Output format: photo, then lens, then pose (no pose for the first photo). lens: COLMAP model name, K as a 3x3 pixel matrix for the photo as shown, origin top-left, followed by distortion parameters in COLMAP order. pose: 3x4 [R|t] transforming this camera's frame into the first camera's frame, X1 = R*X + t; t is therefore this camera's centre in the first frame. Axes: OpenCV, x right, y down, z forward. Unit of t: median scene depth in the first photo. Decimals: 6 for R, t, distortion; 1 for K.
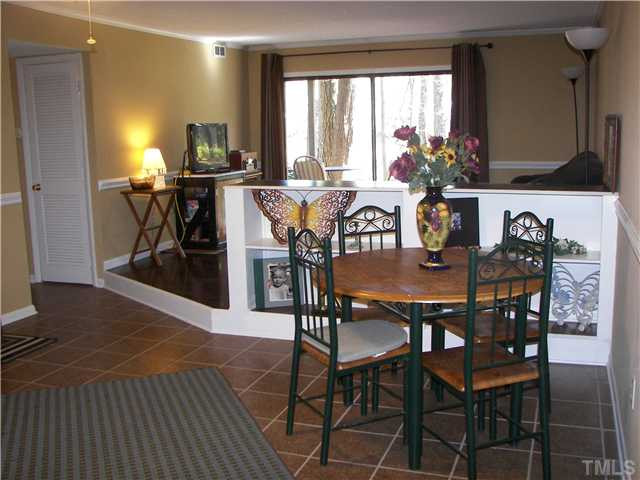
lens RADIAL K [[691.1, 0, 328.8], [0, 691.1, 242.1], [0, 0, 1]] dist [-0.221187, 0.337686]
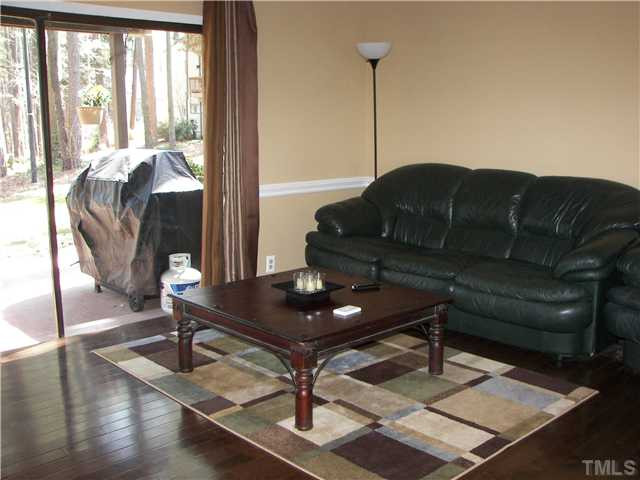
lens RADIAL K [[691.1, 0, 328.8], [0, 691.1, 242.1], [0, 0, 1]] dist [-0.221187, 0.337686]
pose [[0.456670, -0.128759, 0.880269, -0.283775], [0.135144, 0.988028, 0.074411, -0.108904], [-0.879311, 0.084981, 0.468604, 0.684217]]
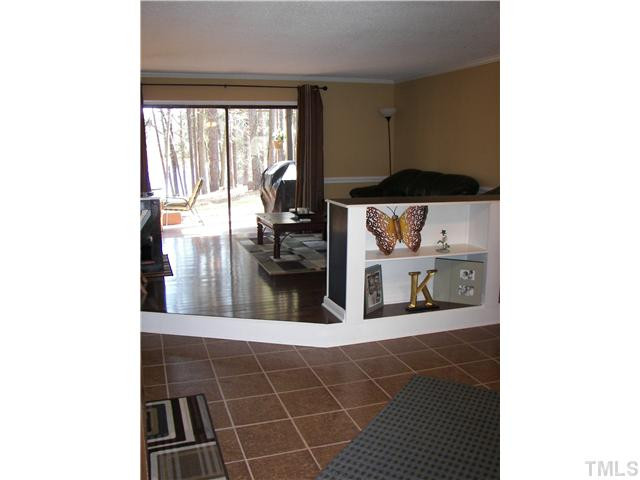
lens RADIAL K [[515.2, 0, 319.4], [0, 515.2, 249.5], [0, 0, 1]] dist [-0.151415, 0.000083]
pose [[0.784764, -0.104525, 0.610918, -0.396630], [0.092490, 0.994390, 0.051326, -0.035083], [-0.612855, 0.016225, 0.790029, 0.243320]]
